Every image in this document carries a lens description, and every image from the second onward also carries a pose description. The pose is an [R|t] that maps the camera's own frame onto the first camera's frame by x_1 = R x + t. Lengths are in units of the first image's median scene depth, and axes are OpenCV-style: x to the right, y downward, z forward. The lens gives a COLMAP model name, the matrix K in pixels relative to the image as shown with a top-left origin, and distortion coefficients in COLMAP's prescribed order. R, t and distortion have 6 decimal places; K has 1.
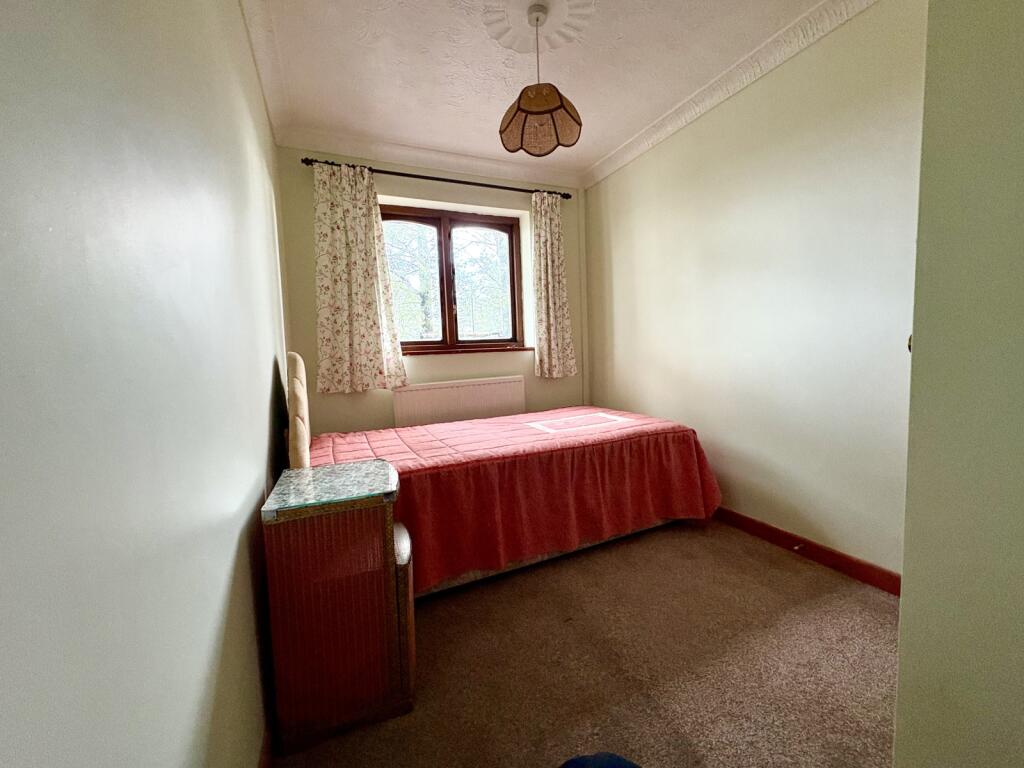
lens RADIAL K [[407.2, 0, 509.7], [0, 407.2, 383.4], [0, 0, 1]] dist [0.001835, -0.000148]
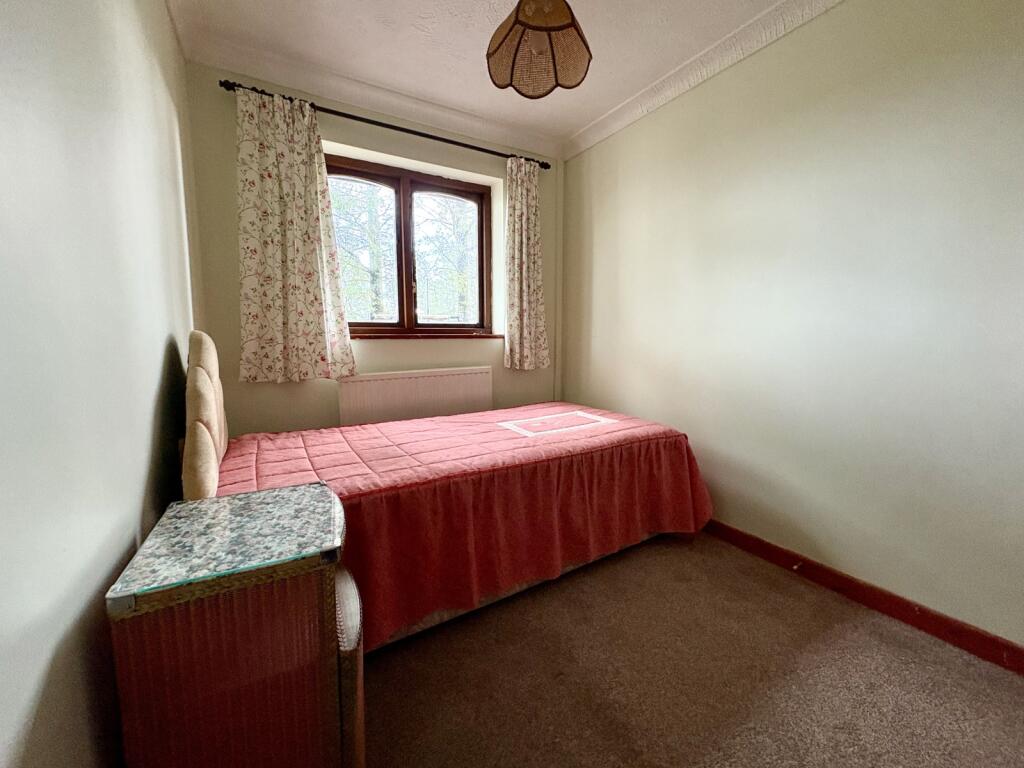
lens RADIAL K [[407.2, 0, 509.7], [0, 407.2, 383.4], [0, 0, 1]] dist [0.001835, -0.000148]
pose [[0.992543, 0.024369, 0.119433, -0.040463], [-0.028557, 0.999031, 0.033478, -0.016322], [-0.118502, -0.036639, 0.992278, 0.140927]]
